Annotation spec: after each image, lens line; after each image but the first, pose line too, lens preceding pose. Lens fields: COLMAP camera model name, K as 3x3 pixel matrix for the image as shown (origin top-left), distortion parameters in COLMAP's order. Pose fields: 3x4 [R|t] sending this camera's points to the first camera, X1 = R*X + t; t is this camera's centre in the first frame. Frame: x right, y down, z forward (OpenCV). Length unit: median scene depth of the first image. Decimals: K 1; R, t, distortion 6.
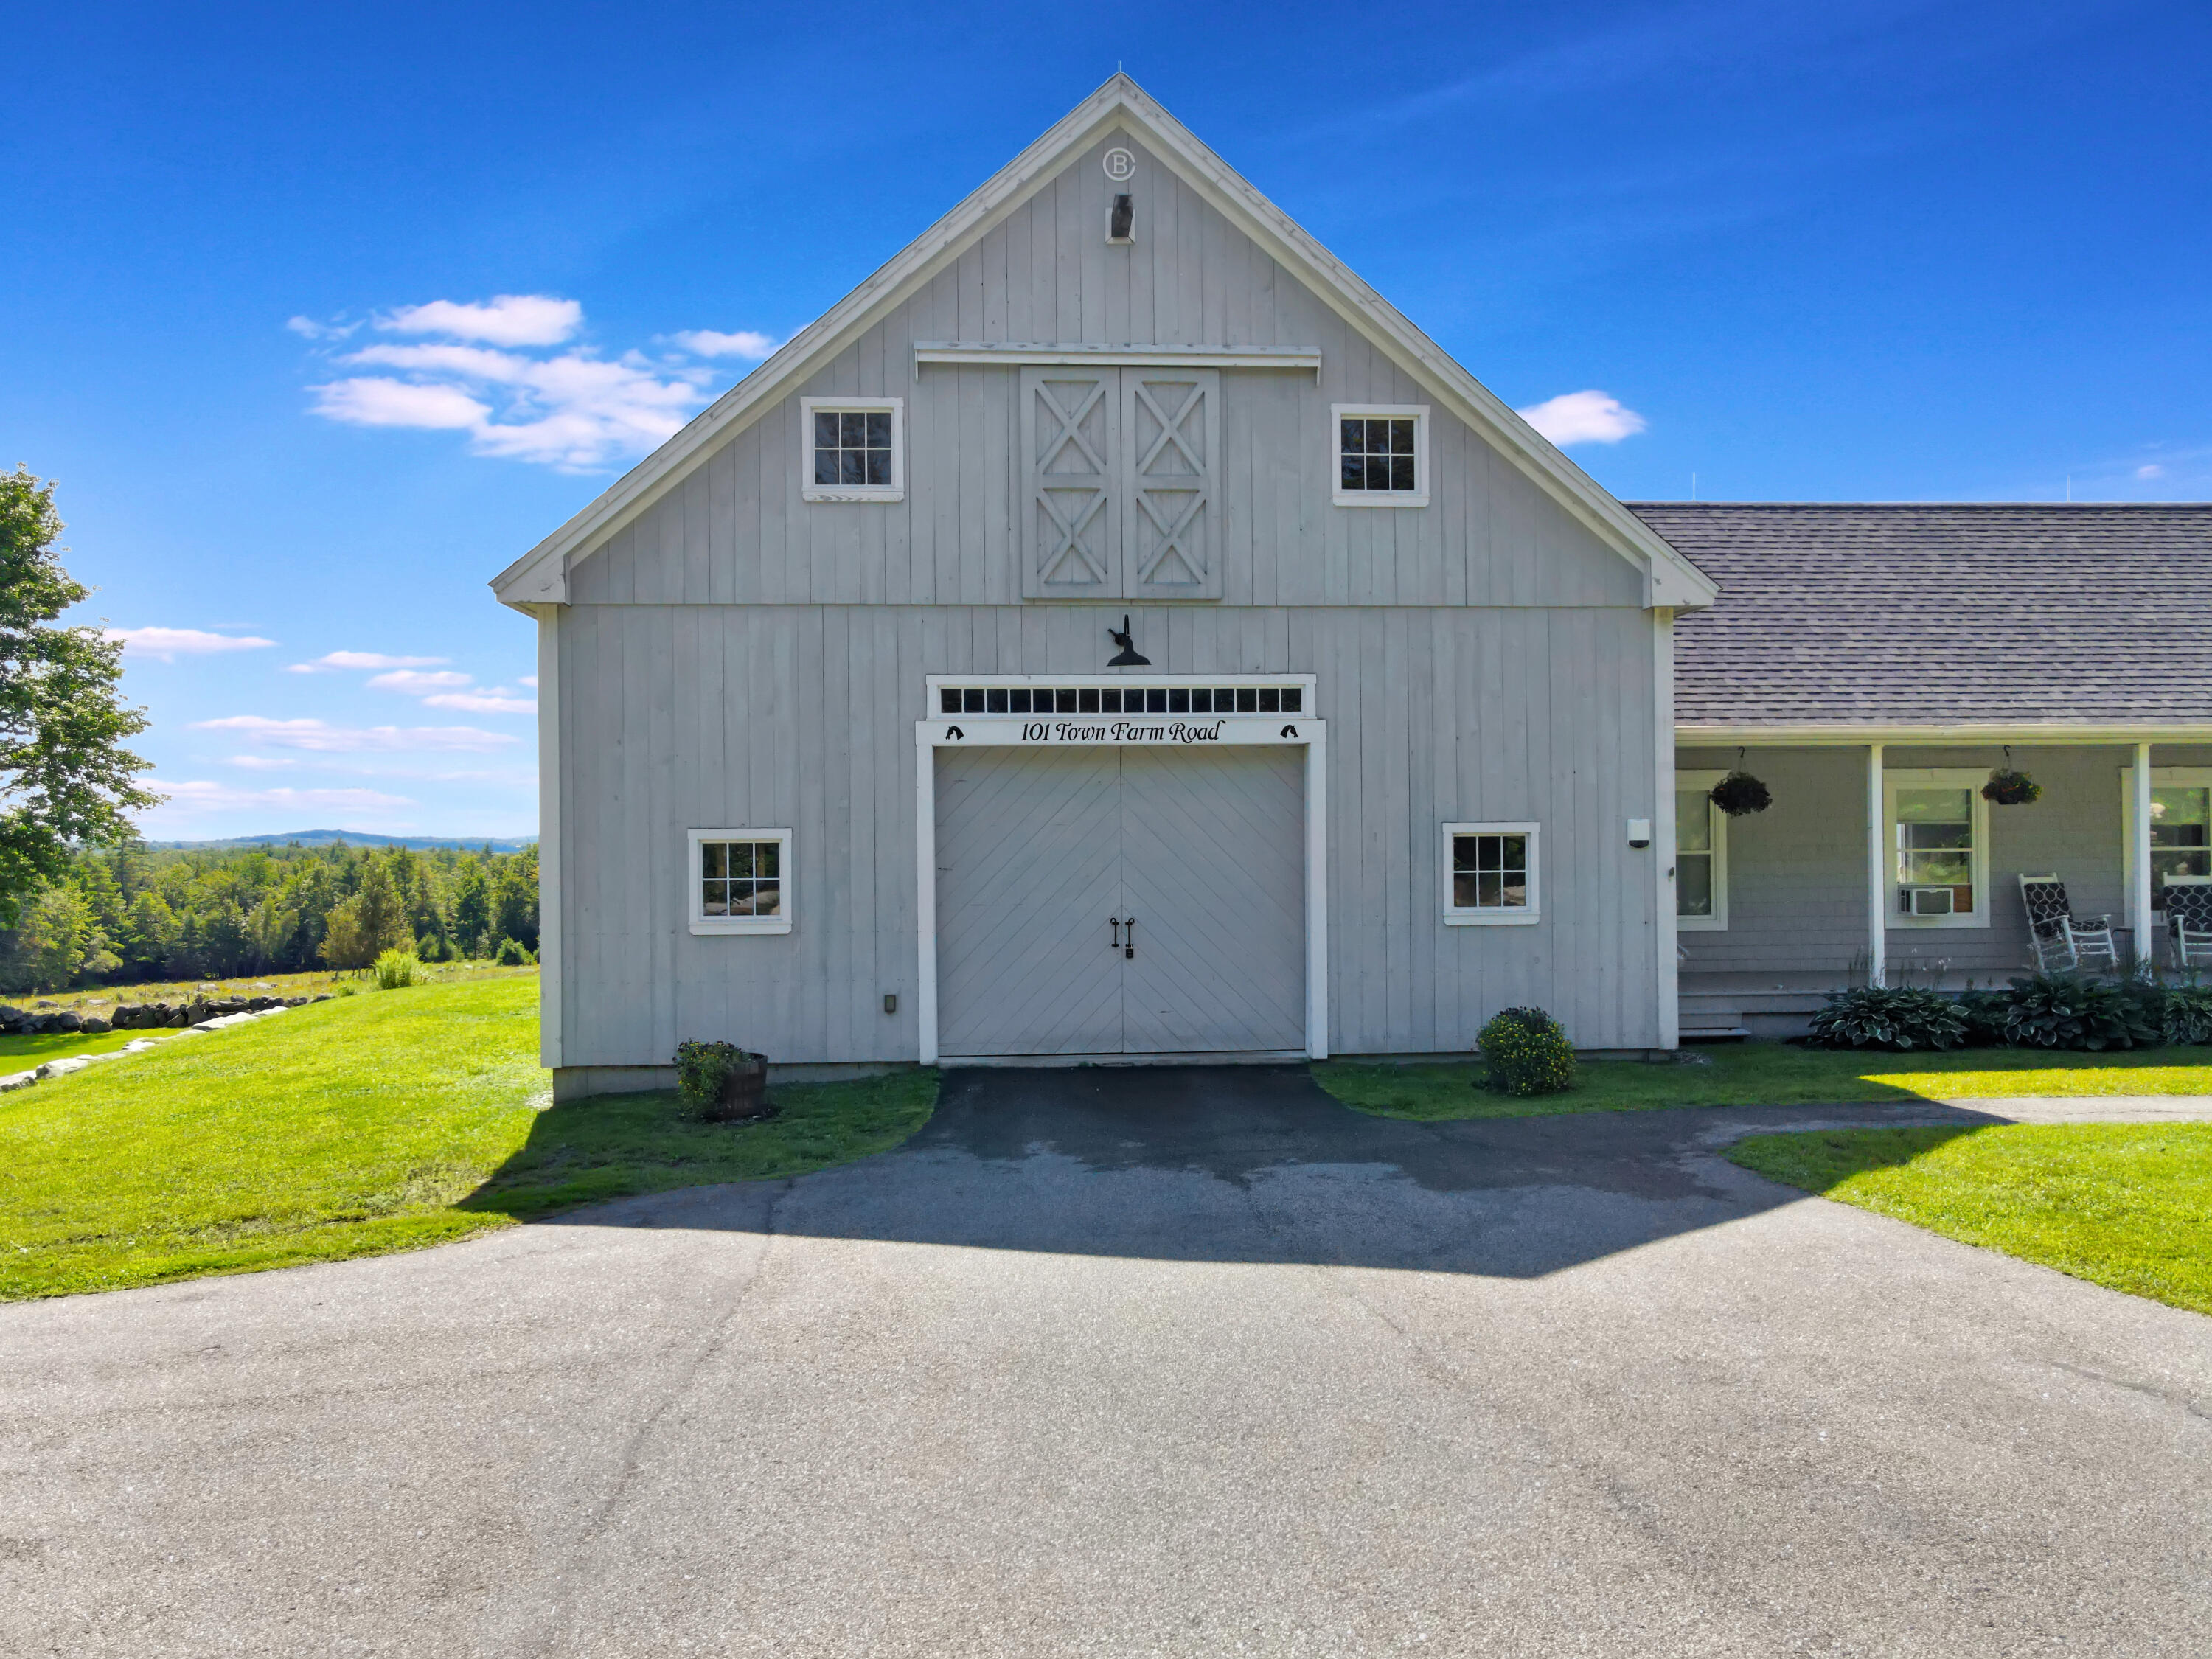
lens RADIAL K [[1610.6, 0, 1119.5], [0, 1610.6, 836.5], [0, 0, 1]] dist [0.002917, 0.012127]
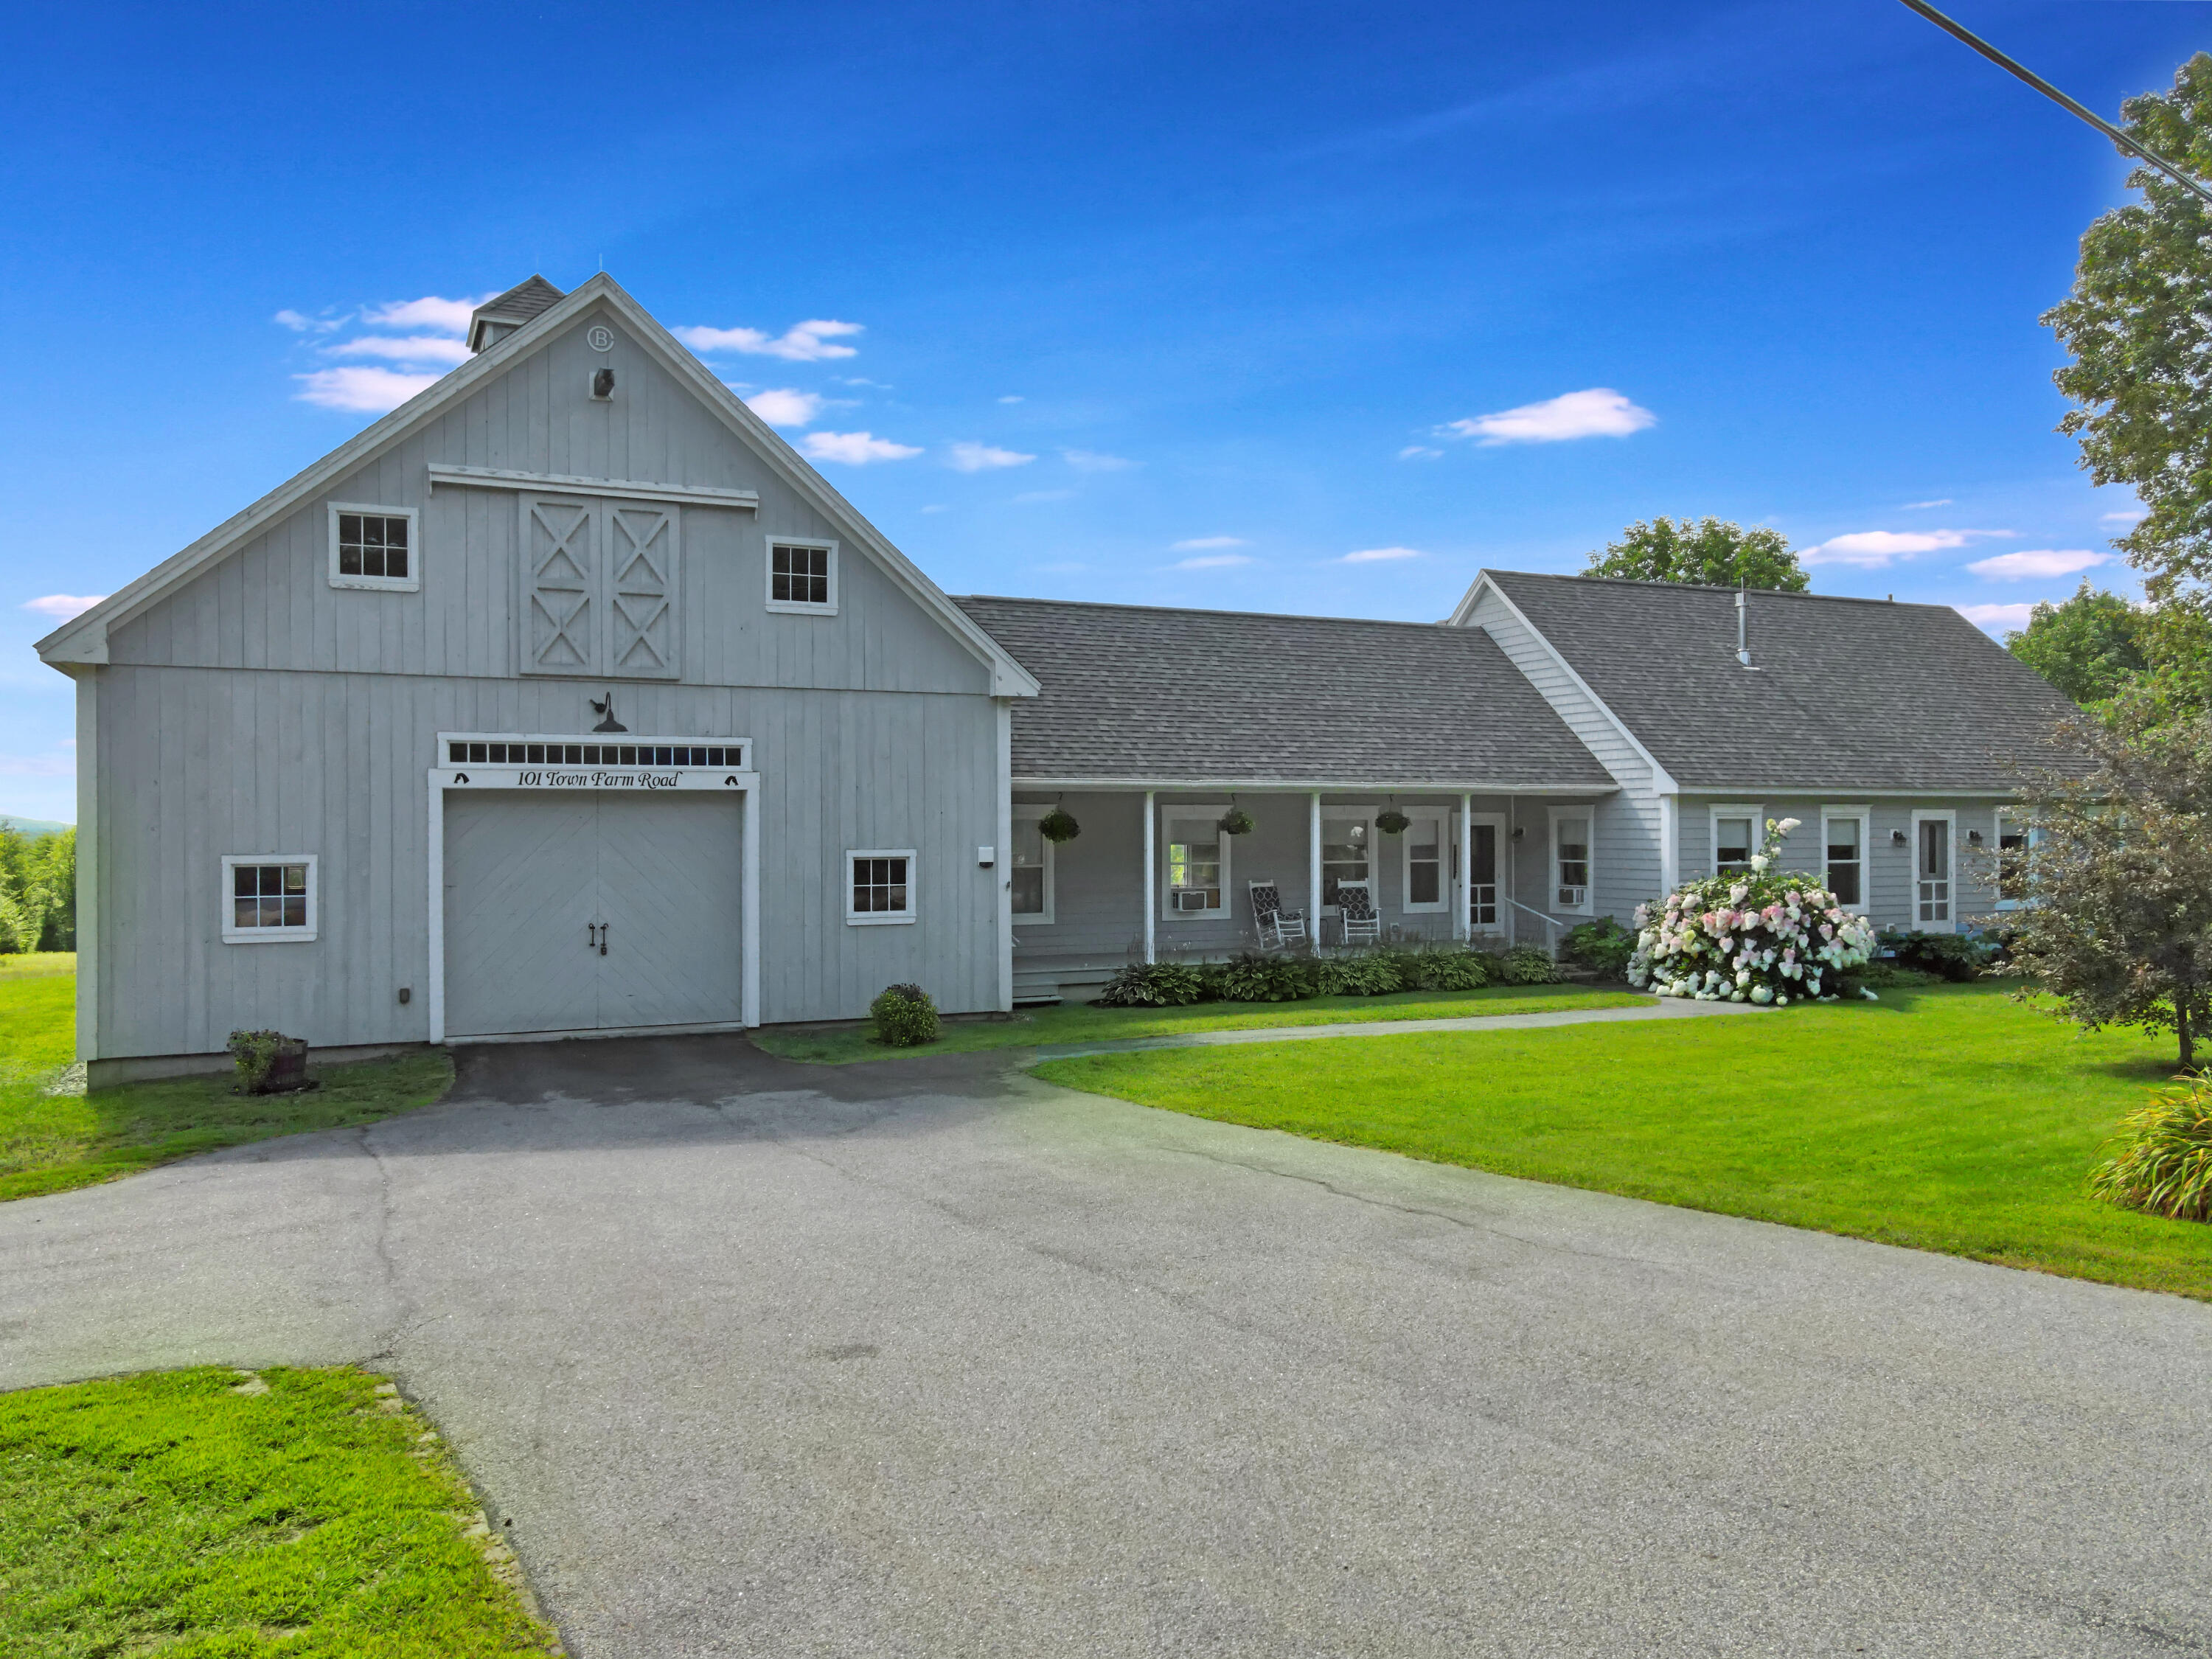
lens RADIAL K [[1633.6, 0, 1110.6], [0, 1633.6, 829.9], [0, 0, 1]] dist [0.002920, 0.013608]
pose [[0.932623, 0.005286, 0.360813, -0.089287], [-0.006417, 0.999978, 0.001937, -0.029420], [-0.360794, -0.004122, 0.932636, -0.367298]]
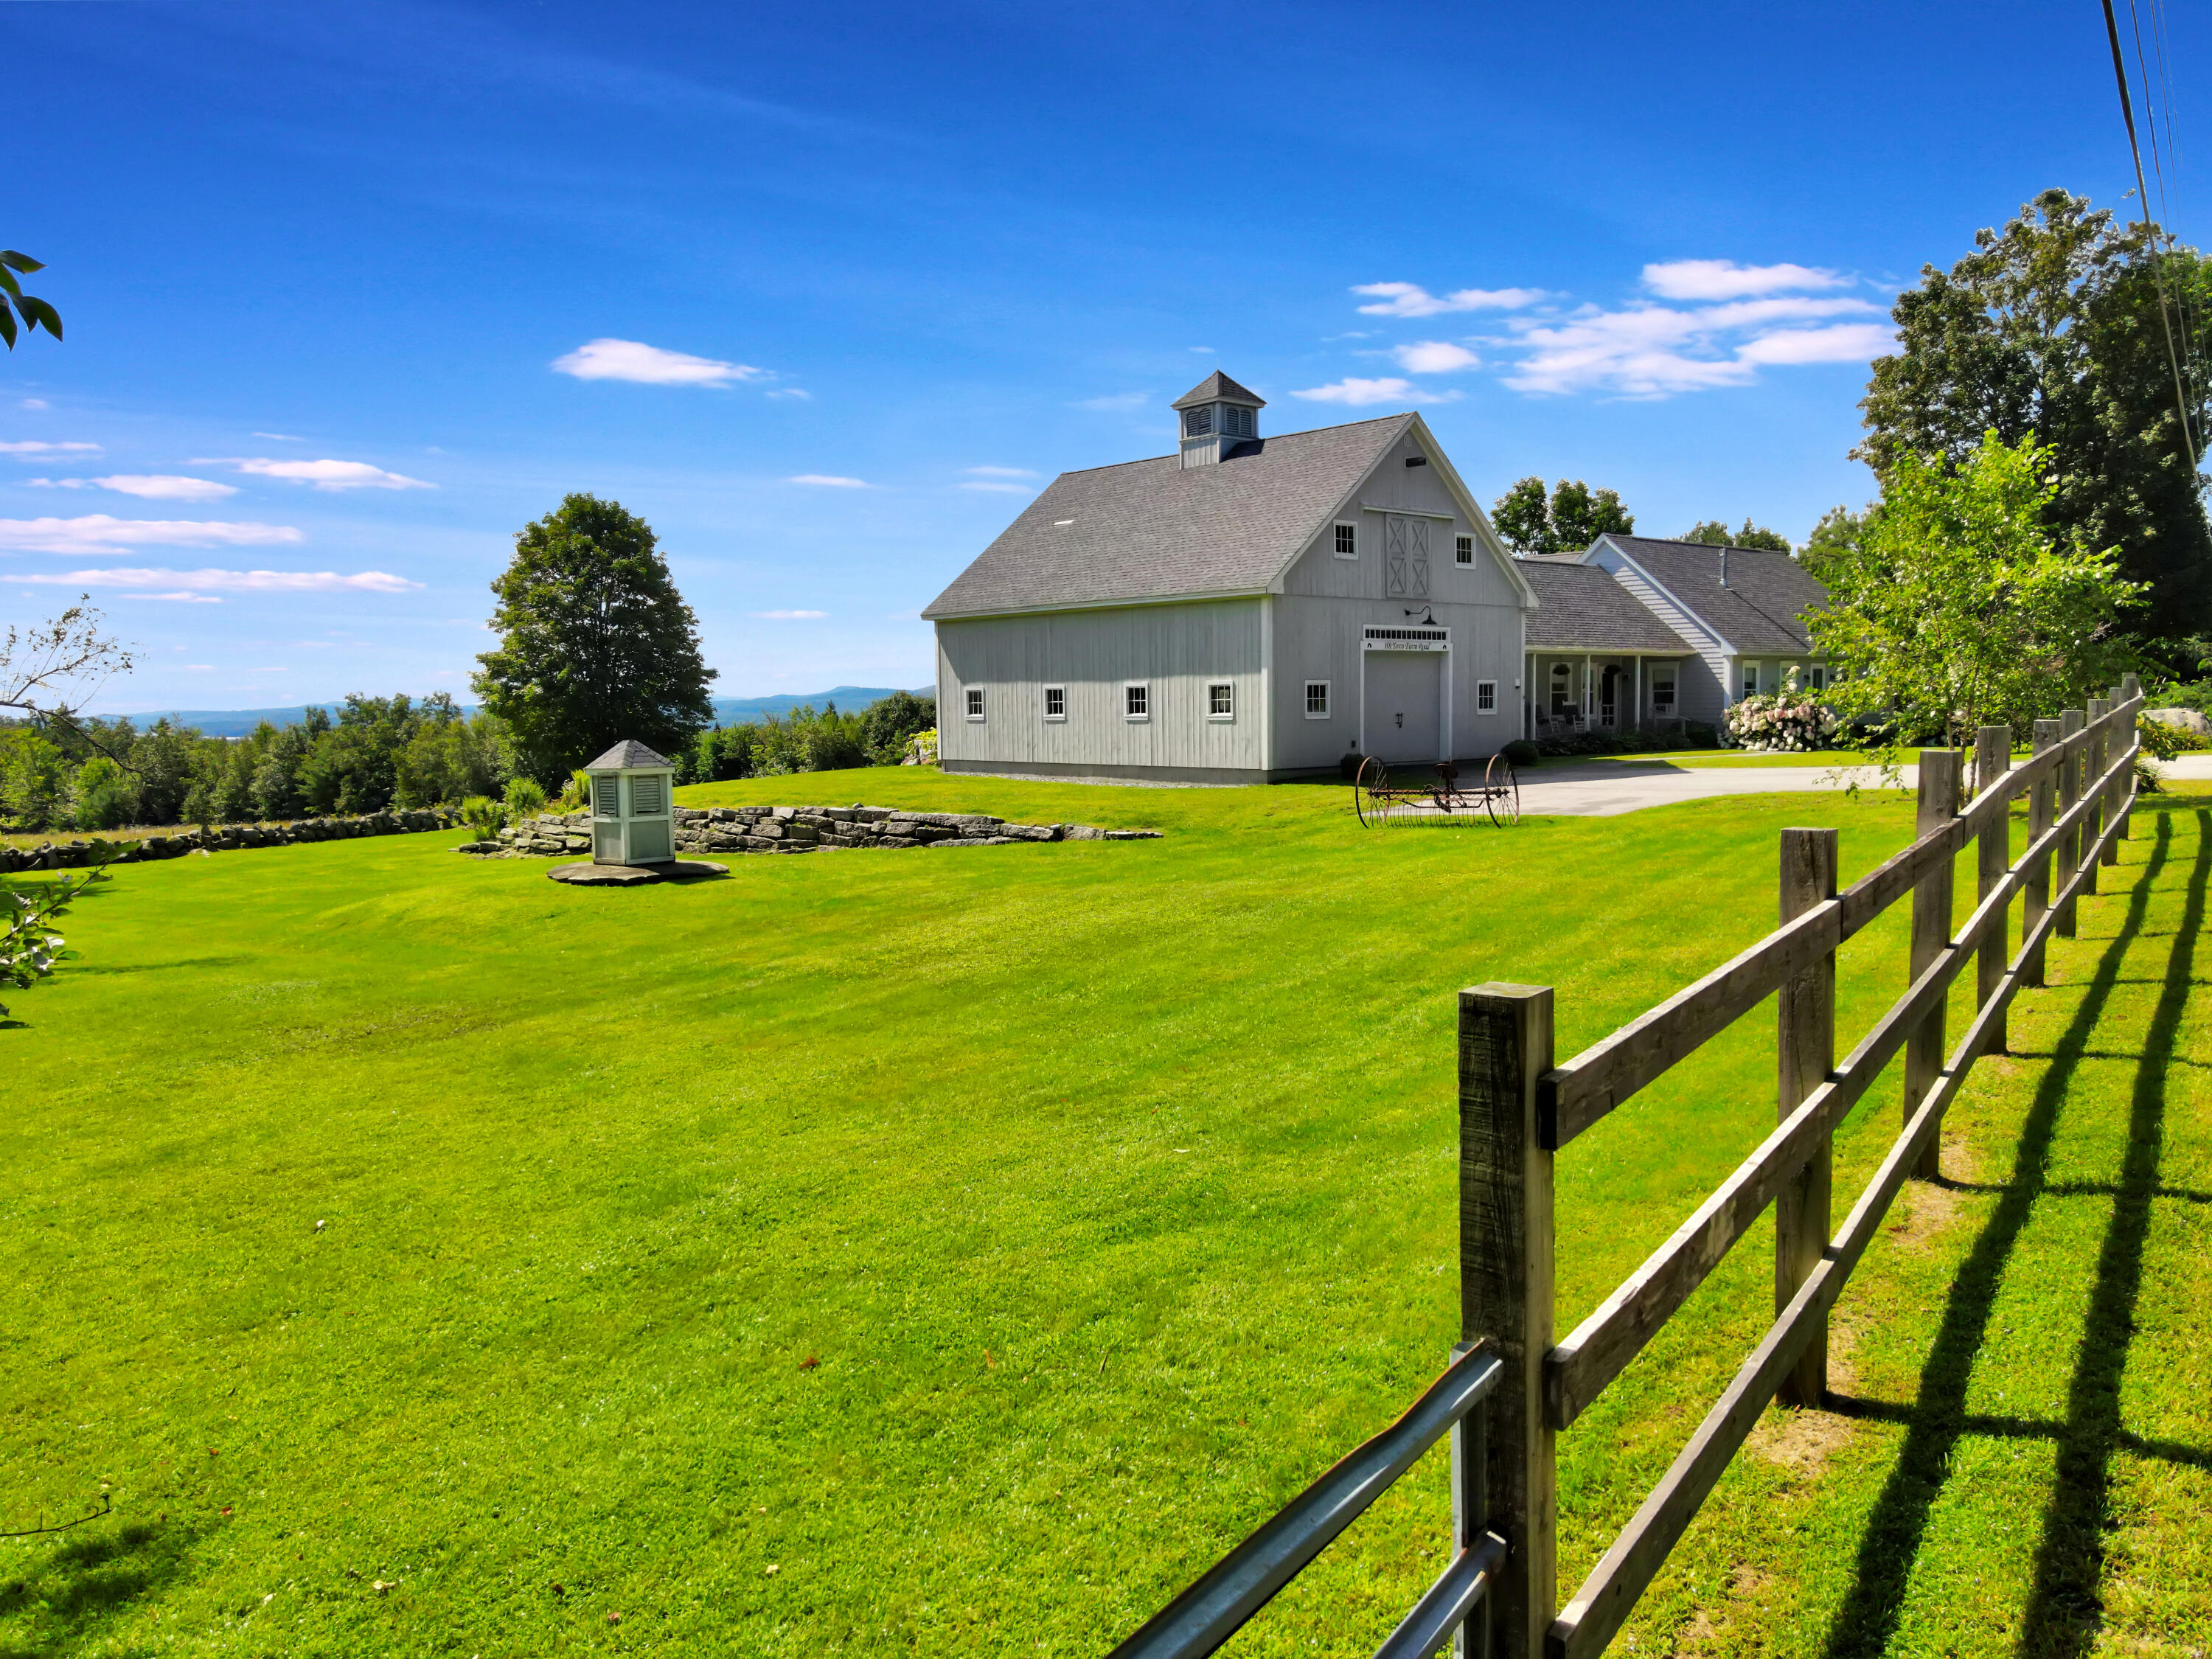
lens RADIAL K [[1624.2, 0, 1110.4], [0, 1624.2, 833.6], [0, 0, 1]] dist [-0.031727, 0.188439]
pose [[0.792062, -0.050948, 0.608310, -2.140965], [0.002202, 0.996743, 0.080613, 0.031343], [-0.610436, -0.062511, 0.789595, -0.933261]]
